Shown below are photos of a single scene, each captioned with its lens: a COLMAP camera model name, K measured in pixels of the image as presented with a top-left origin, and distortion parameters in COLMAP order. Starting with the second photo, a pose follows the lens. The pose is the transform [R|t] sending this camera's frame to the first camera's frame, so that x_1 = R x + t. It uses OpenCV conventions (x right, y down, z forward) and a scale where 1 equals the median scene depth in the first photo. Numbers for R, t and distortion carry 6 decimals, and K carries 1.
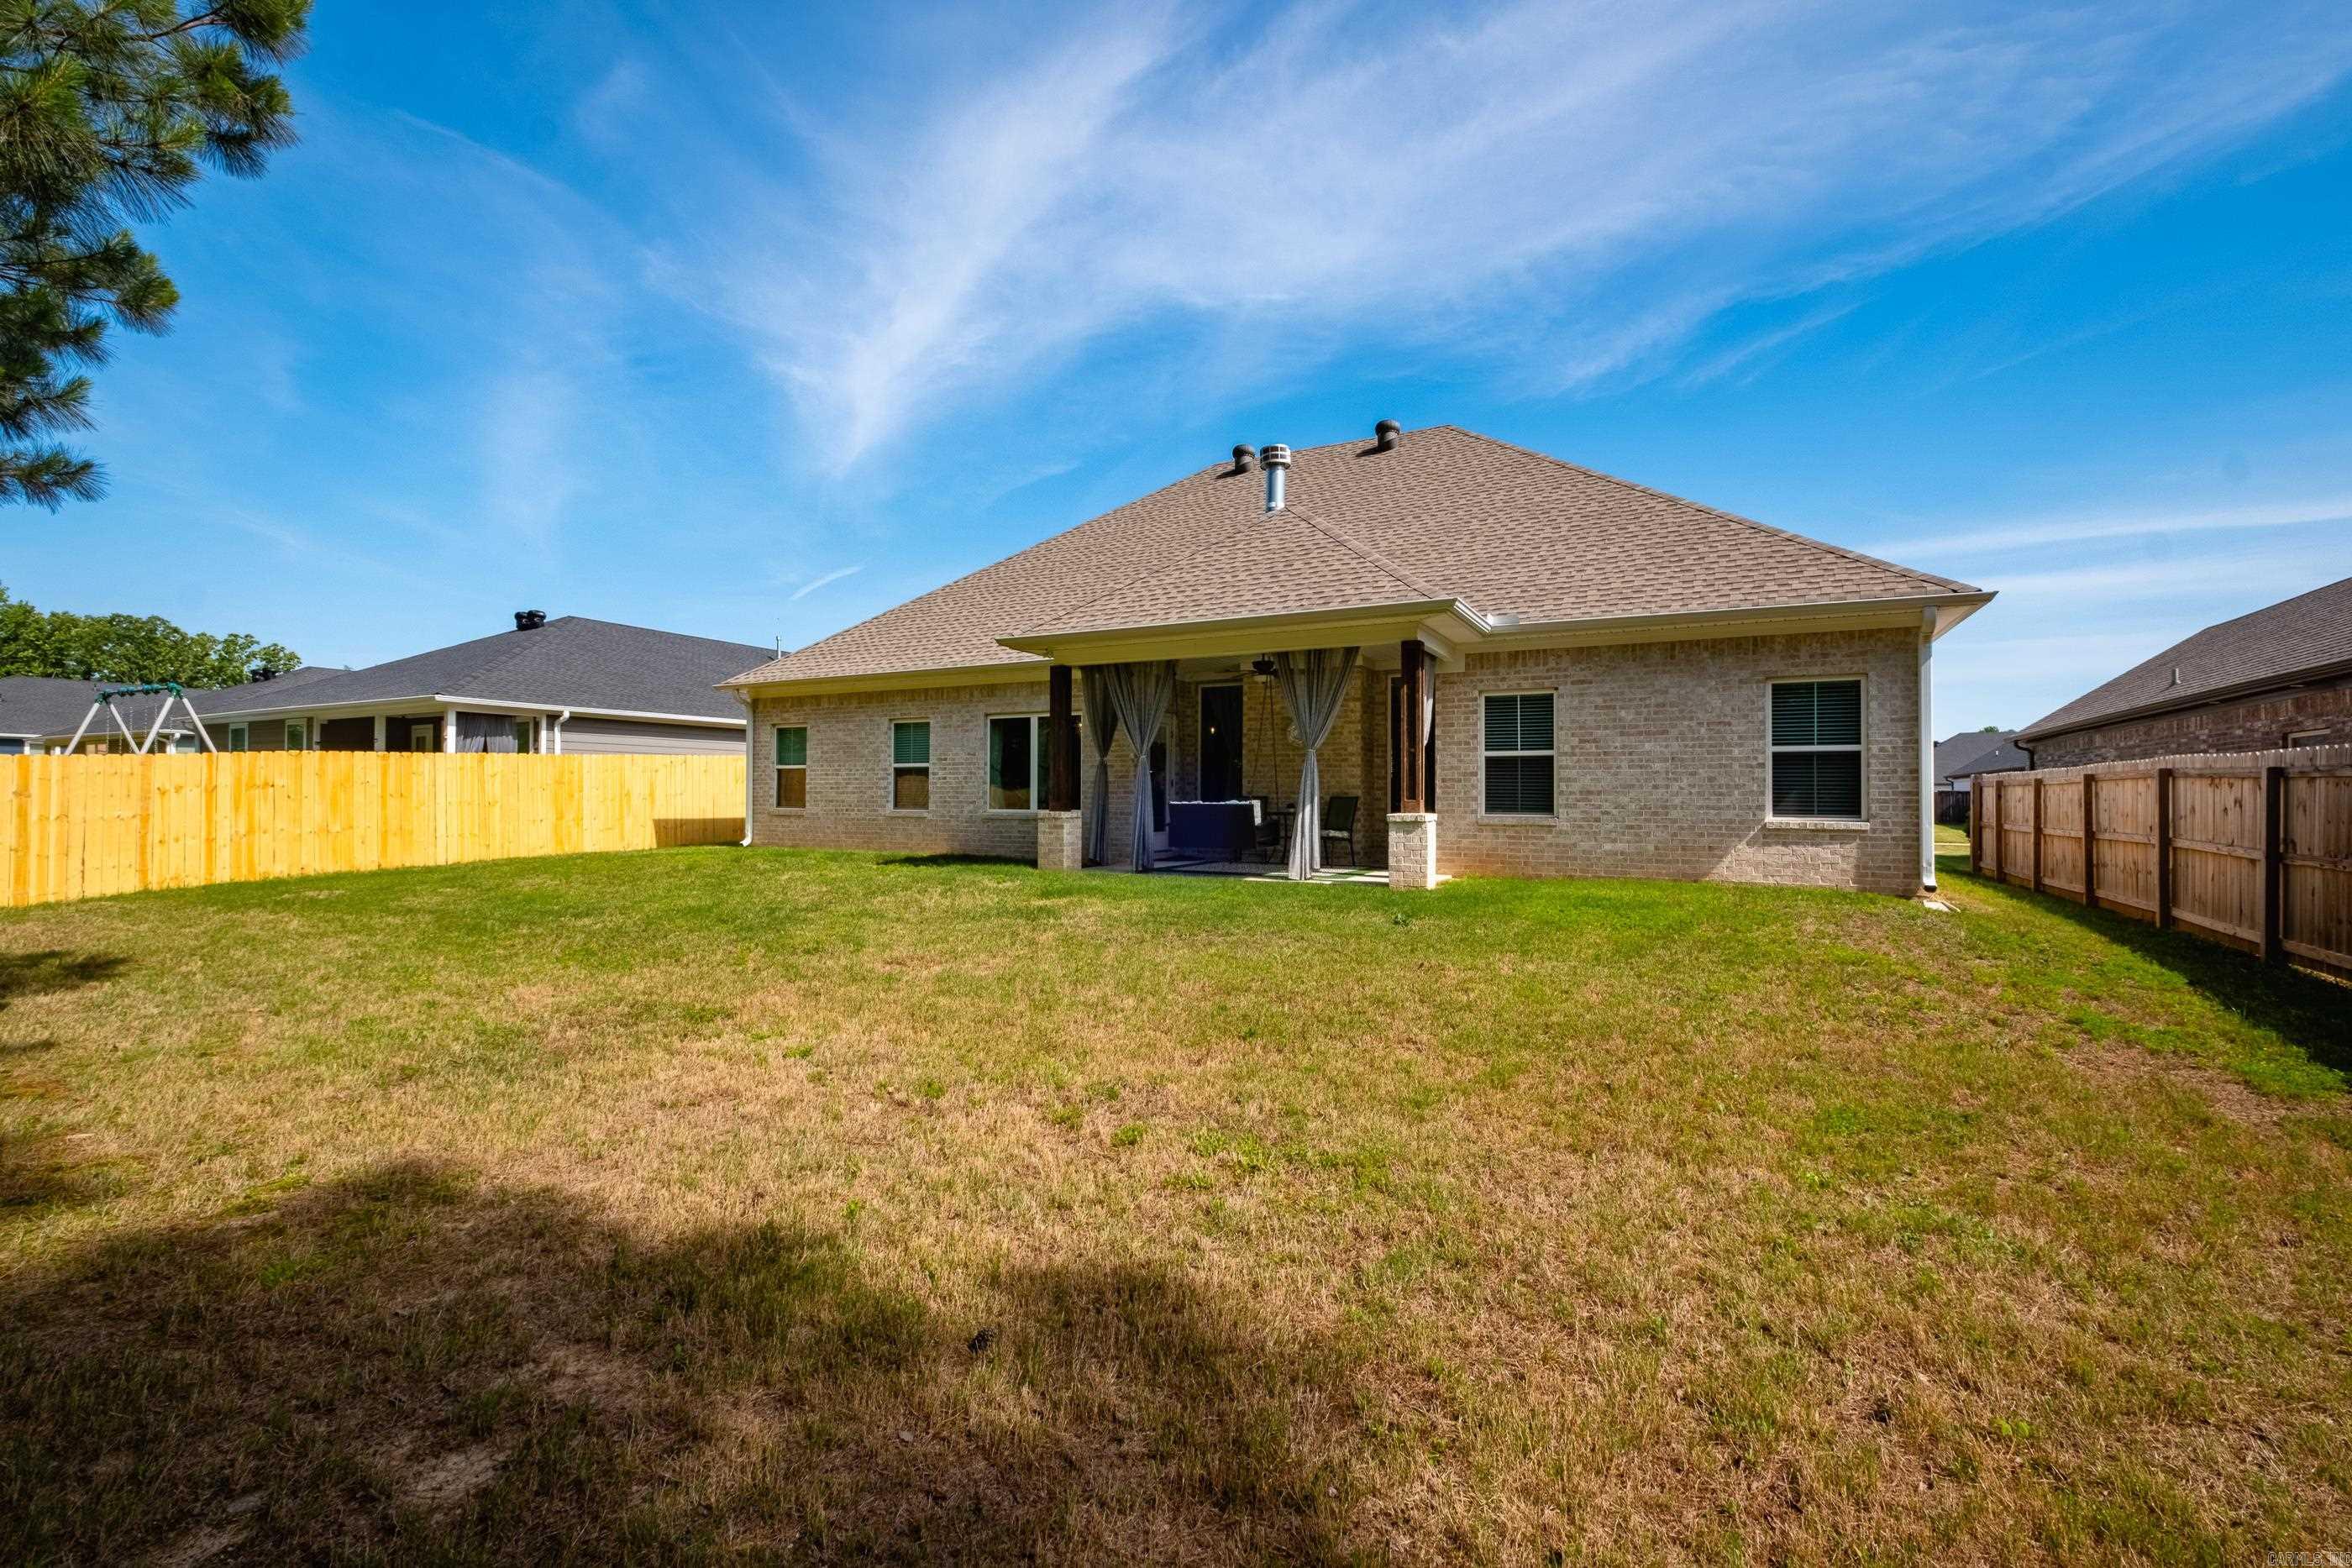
lens RADIAL K [[996.1, 0, 1197.7], [0, 996.1, 780.3], [0, 0, 1]] dist [-0.000642, -0.001906]
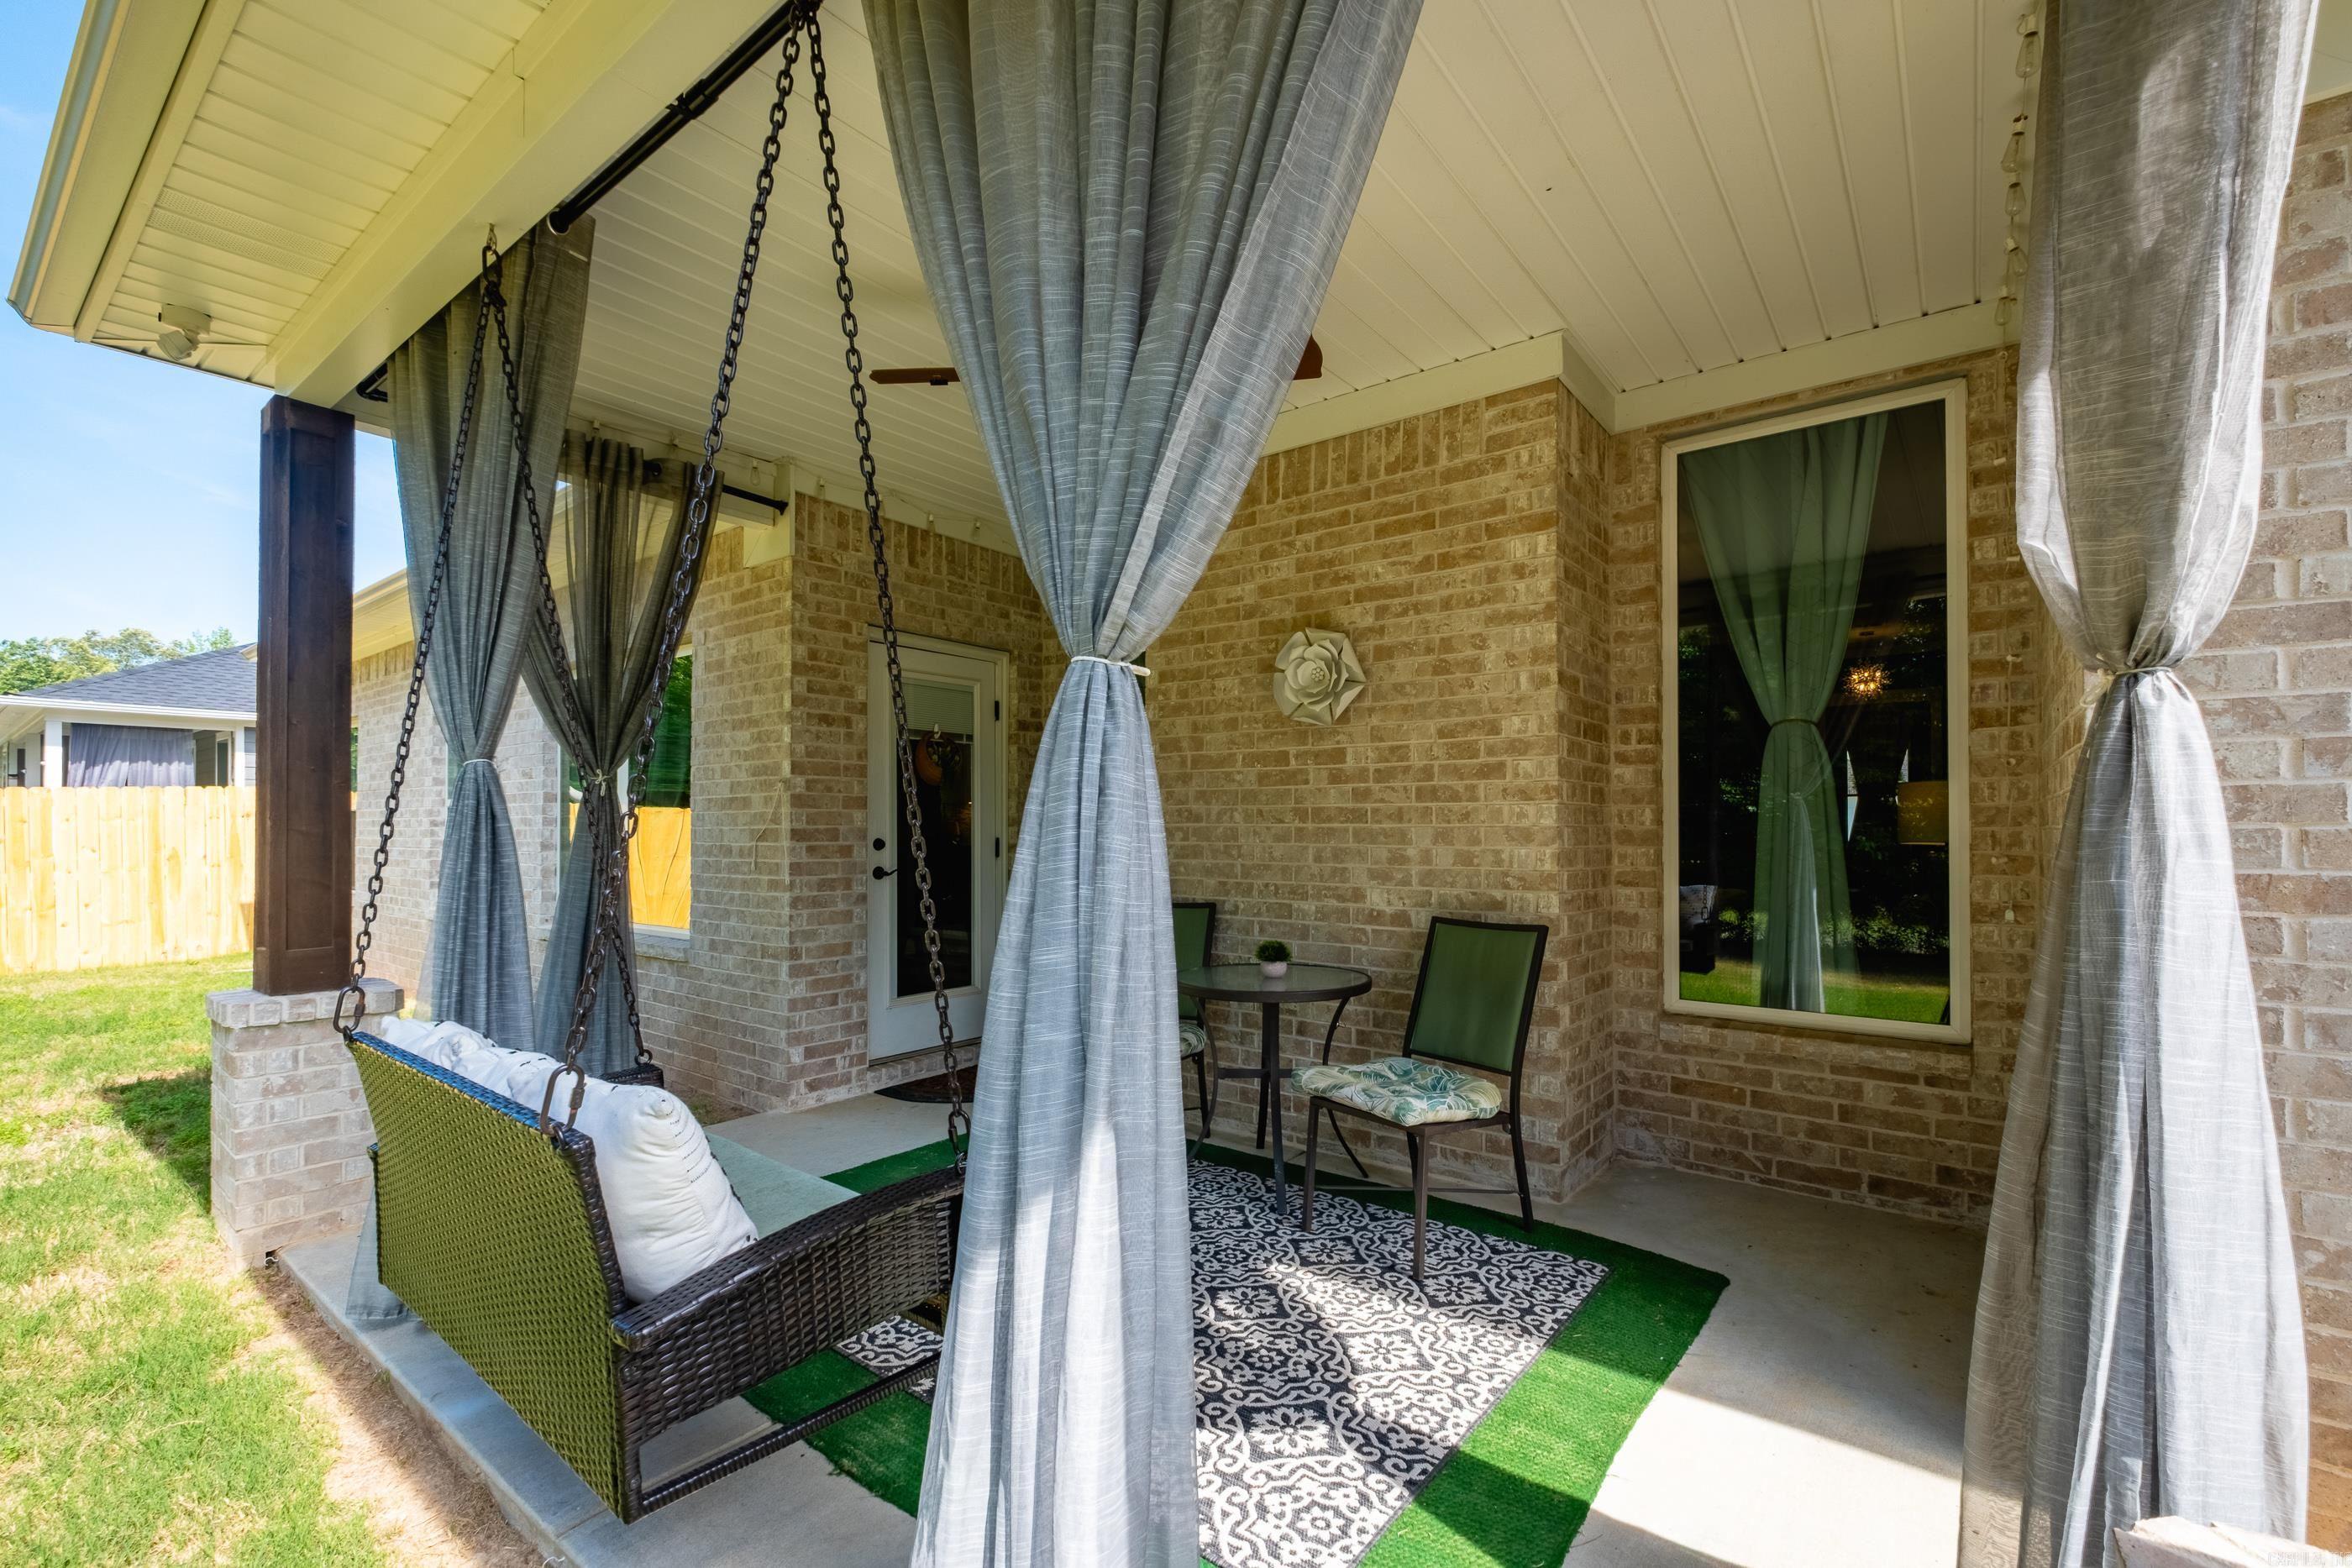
lens RADIAL K [[1016.7, 0, 1184.6], [0, 1016.7, 805.5], [0, 0, 1]] dist [0.004839, -0.004790]
pose [[0.982635, -0.008042, -0.185375, 0.094378], [0.007603, 0.999966, -0.003078, -0.009329], [0.185393, 0.001615, 0.982663, 0.580104]]
